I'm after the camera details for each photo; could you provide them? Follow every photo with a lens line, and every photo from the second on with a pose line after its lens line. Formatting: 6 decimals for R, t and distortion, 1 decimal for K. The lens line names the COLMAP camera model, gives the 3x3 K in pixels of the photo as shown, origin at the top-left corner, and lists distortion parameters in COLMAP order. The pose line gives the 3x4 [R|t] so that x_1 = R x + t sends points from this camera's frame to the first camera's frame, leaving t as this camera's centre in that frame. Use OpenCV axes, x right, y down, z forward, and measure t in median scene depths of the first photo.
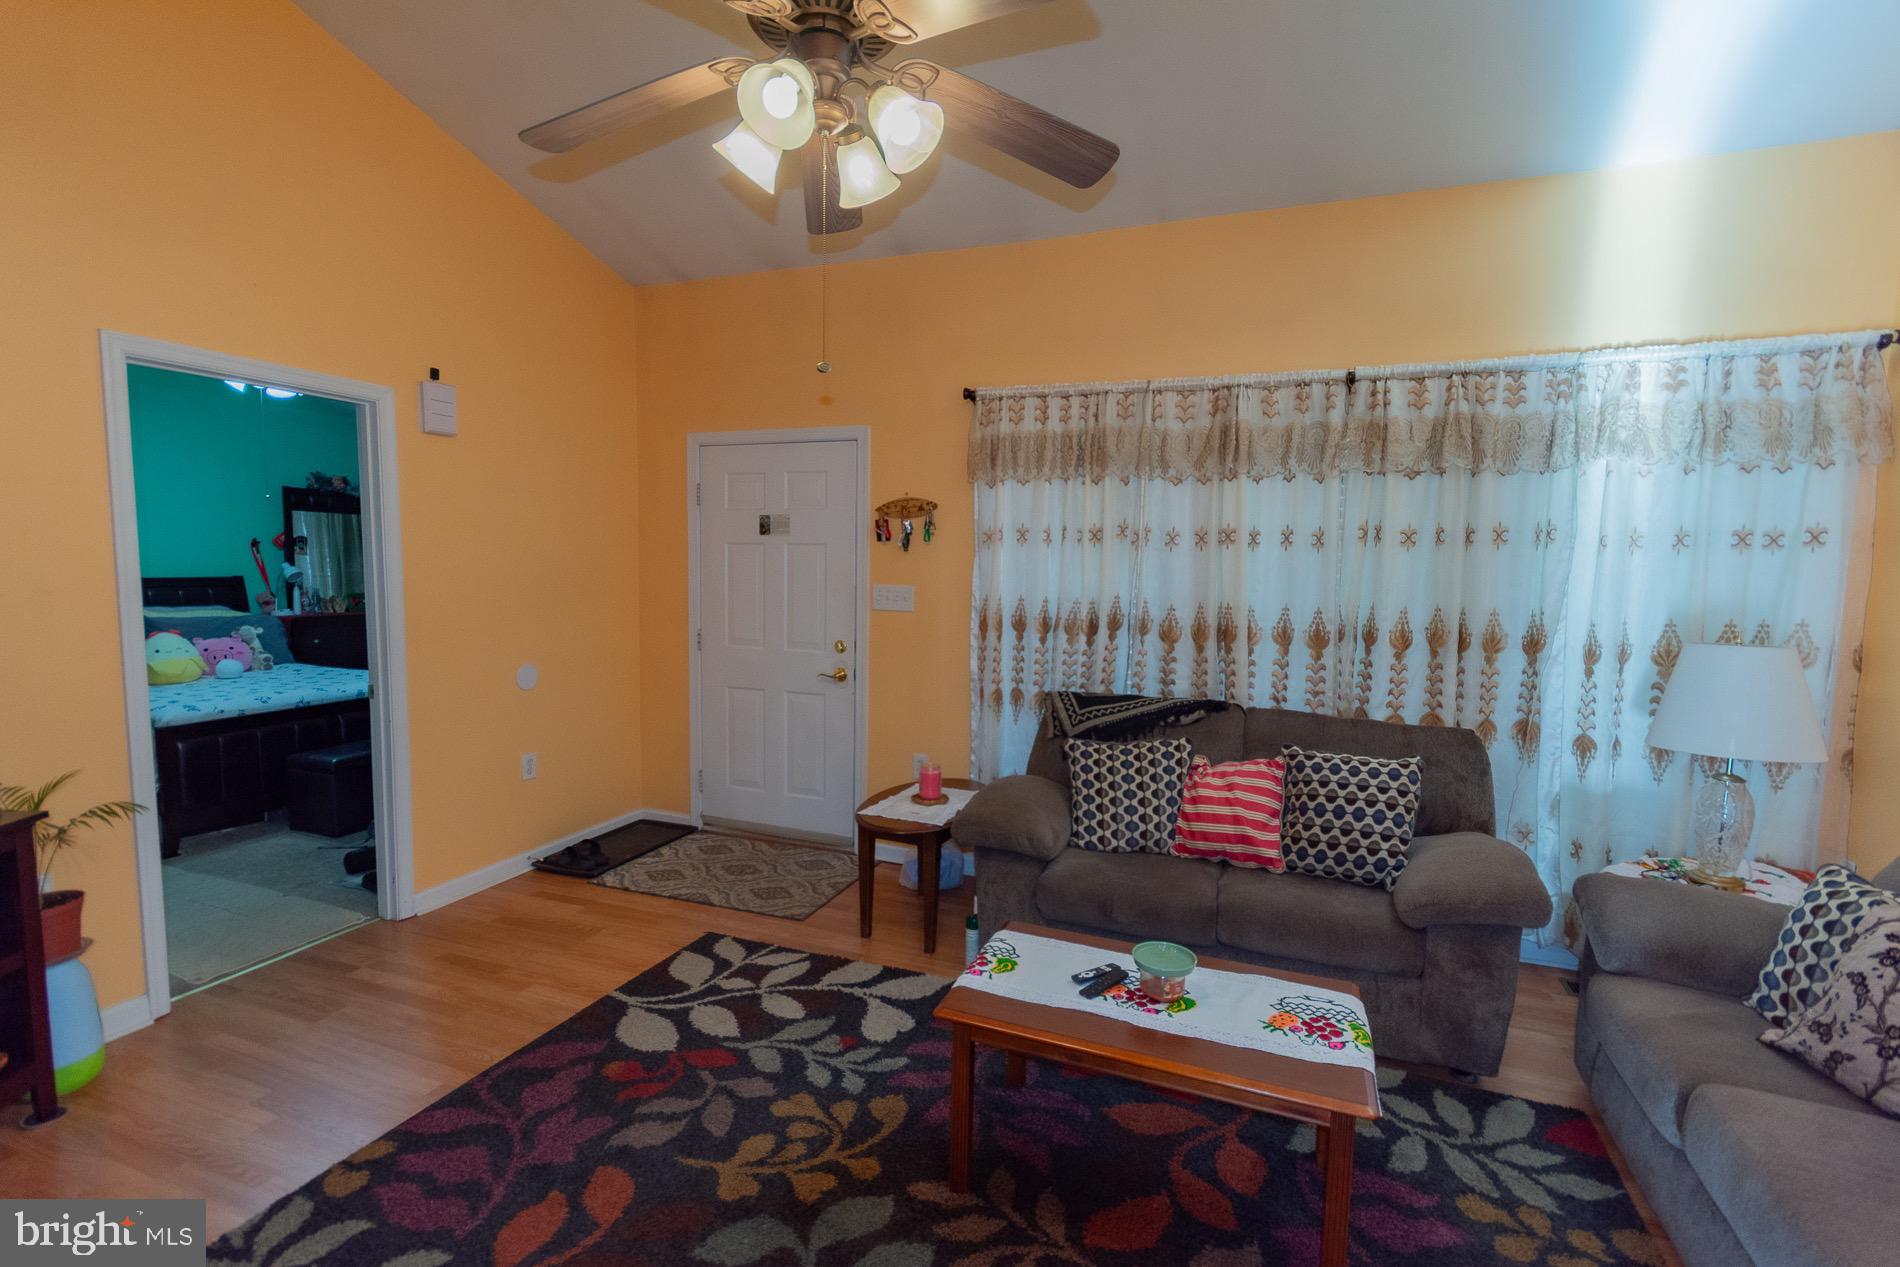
lens RADIAL K [[842.6, 0, 924.5], [0, 842.6, 642.4], [0, 0, 1]] dist [0.007447, -0.003071]
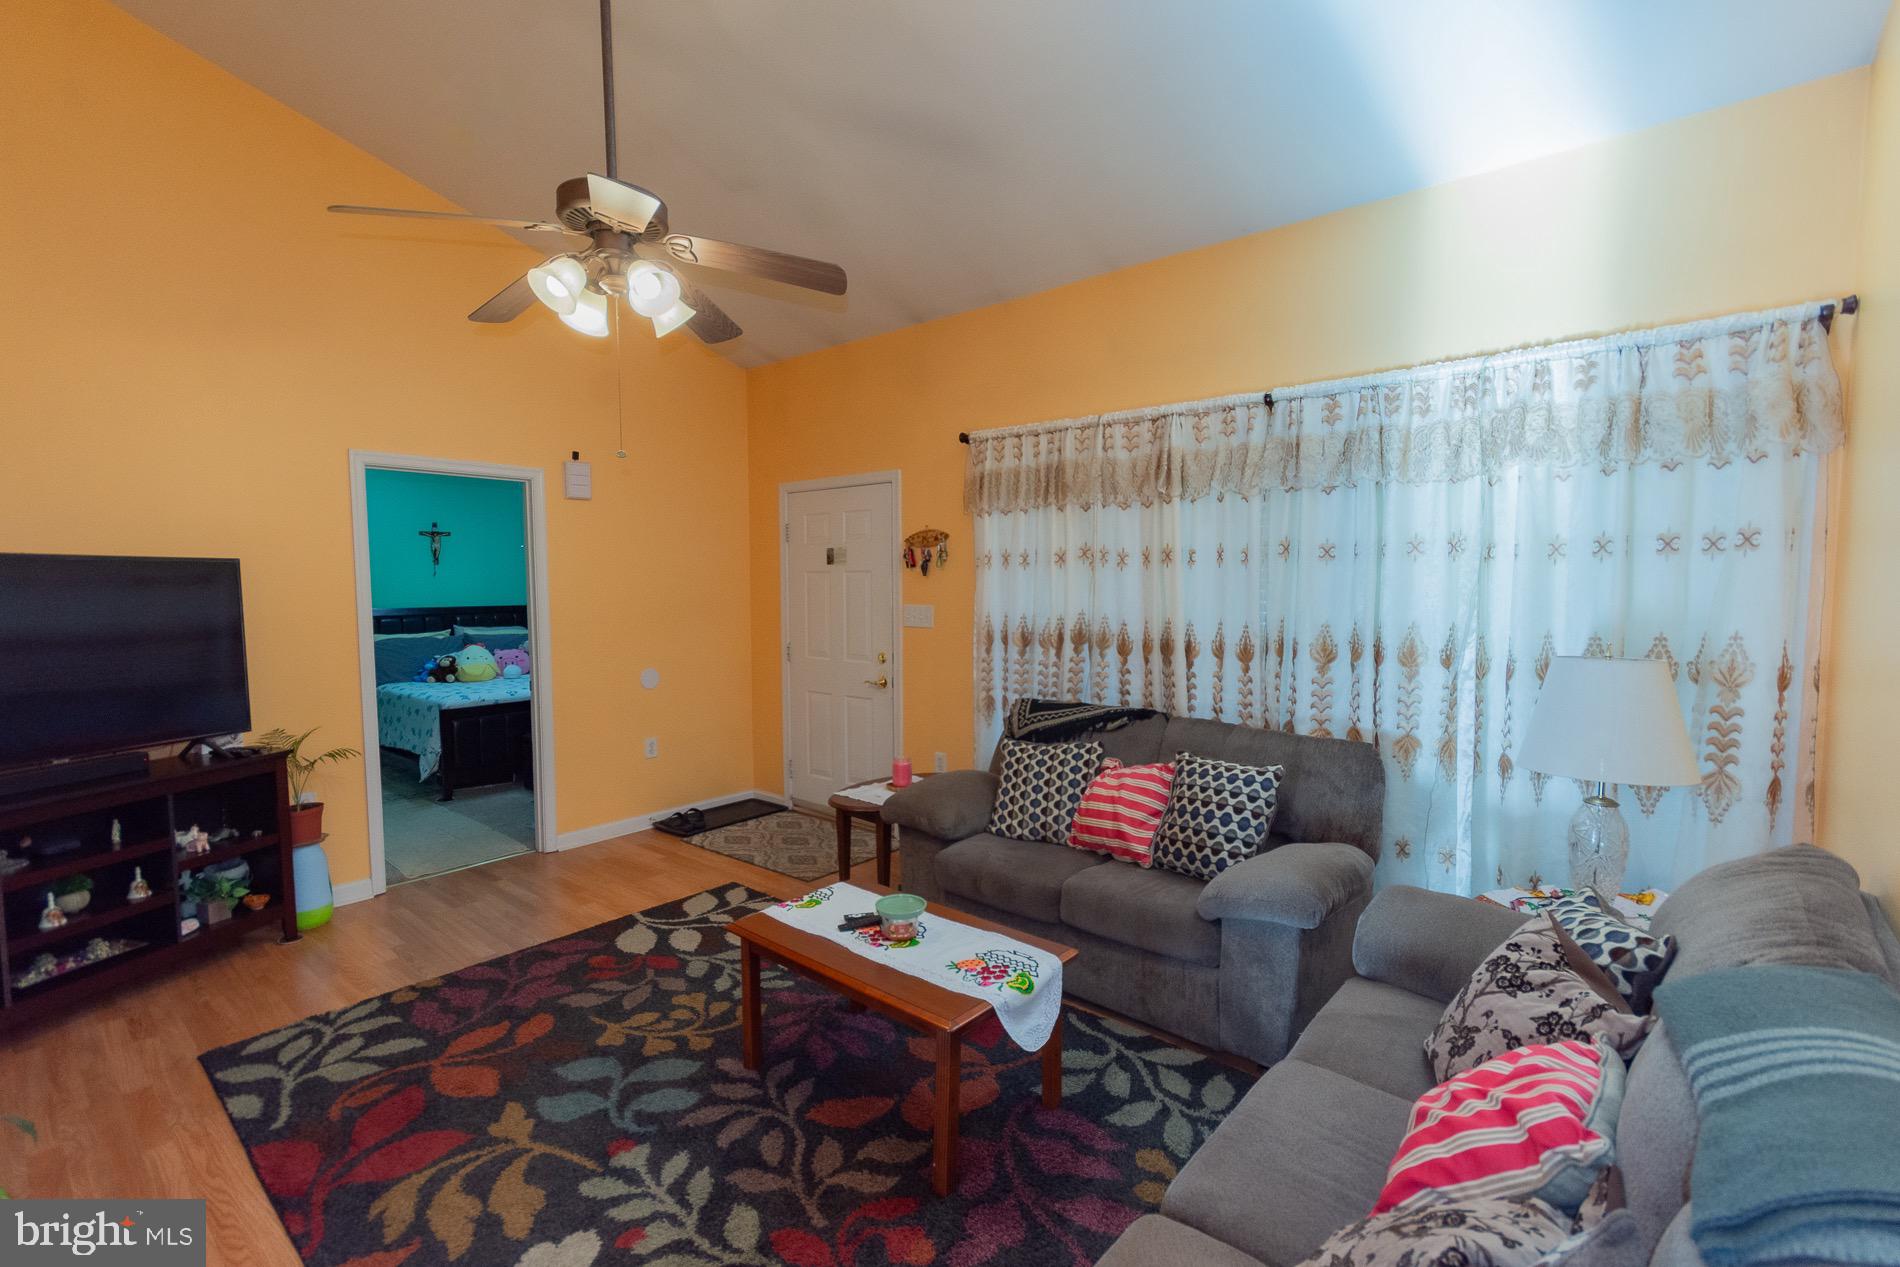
lens RADIAL K [[830.0, 0, 948.7], [0, 830.0, 645.4], [0, 0, 1]] dist [0.003397, -0.000034]
pose [[0.947101, 0.003488, -0.320915, 0.485636], [-0.010035, 0.999774, -0.018751, 0.010997], [0.320777, 0.020980, 0.946922, -0.085880]]
